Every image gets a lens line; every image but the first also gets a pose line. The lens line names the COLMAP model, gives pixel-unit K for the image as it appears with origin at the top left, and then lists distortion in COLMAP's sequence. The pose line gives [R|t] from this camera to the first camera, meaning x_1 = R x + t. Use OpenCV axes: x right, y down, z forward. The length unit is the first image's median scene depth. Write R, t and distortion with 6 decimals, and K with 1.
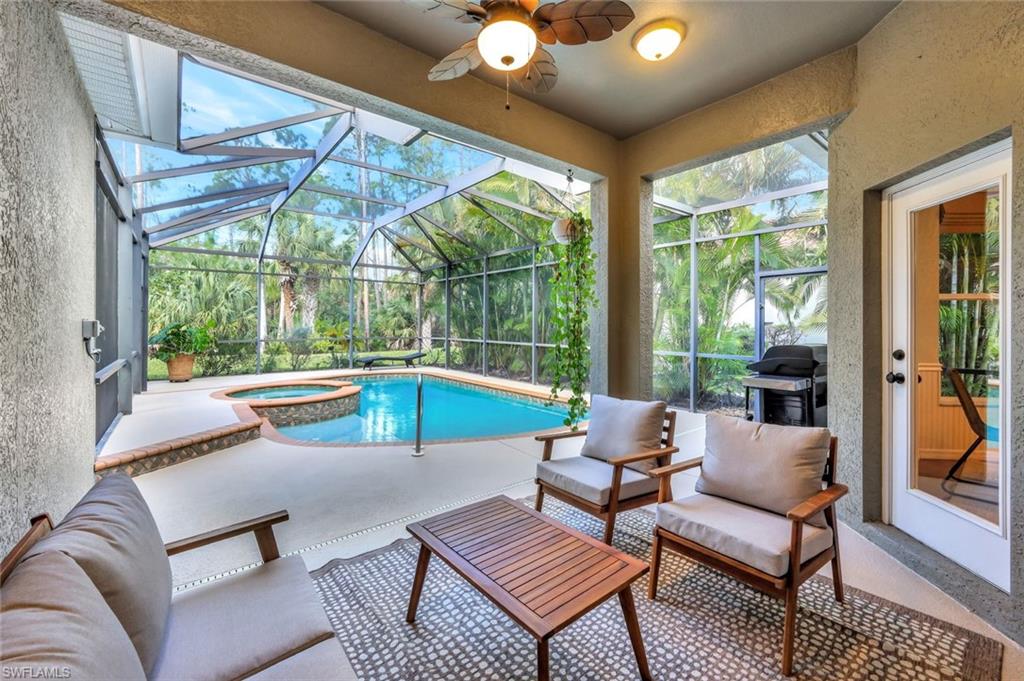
lens RADIAL K [[415.6, 0, 513.2], [0, 415.6, 328.8], [0, 0, 1]] dist [0.000669, 0.000144]
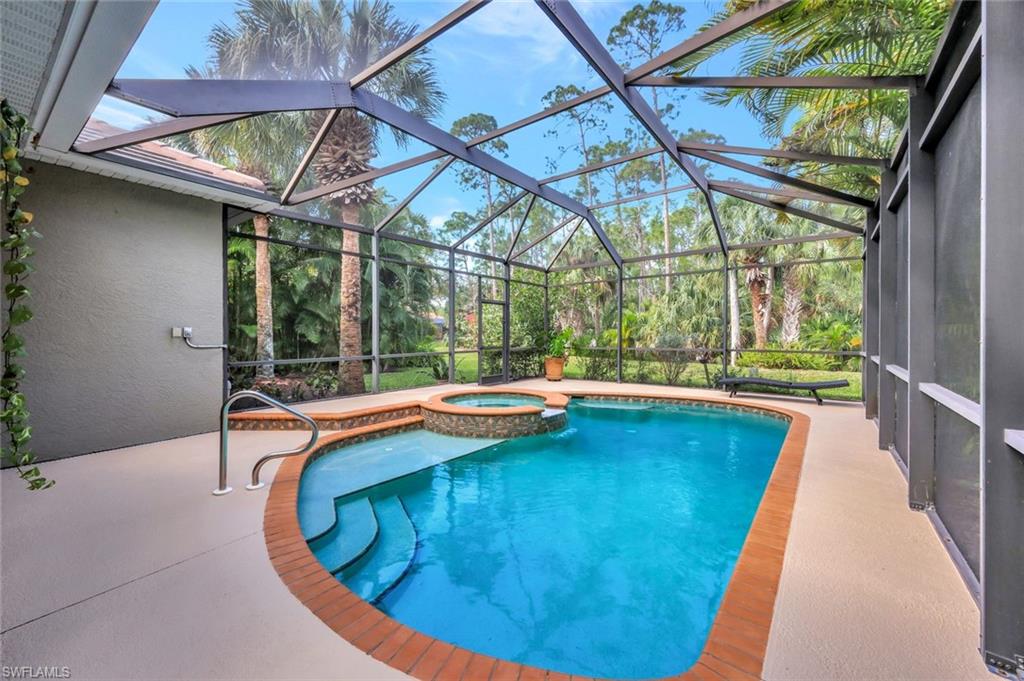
lens RADIAL K [[415.6, 0, 513.2], [0, 415.6, 328.8], [0, 0, 1]] dist [0.000669, 0.000144]
pose [[0.244303, -0.012872, -0.969613, 0.445386], [-0.009311, 0.999835, -0.015619, 0.002521], [0.969654, 0.012844, 0.244143, 0.896053]]
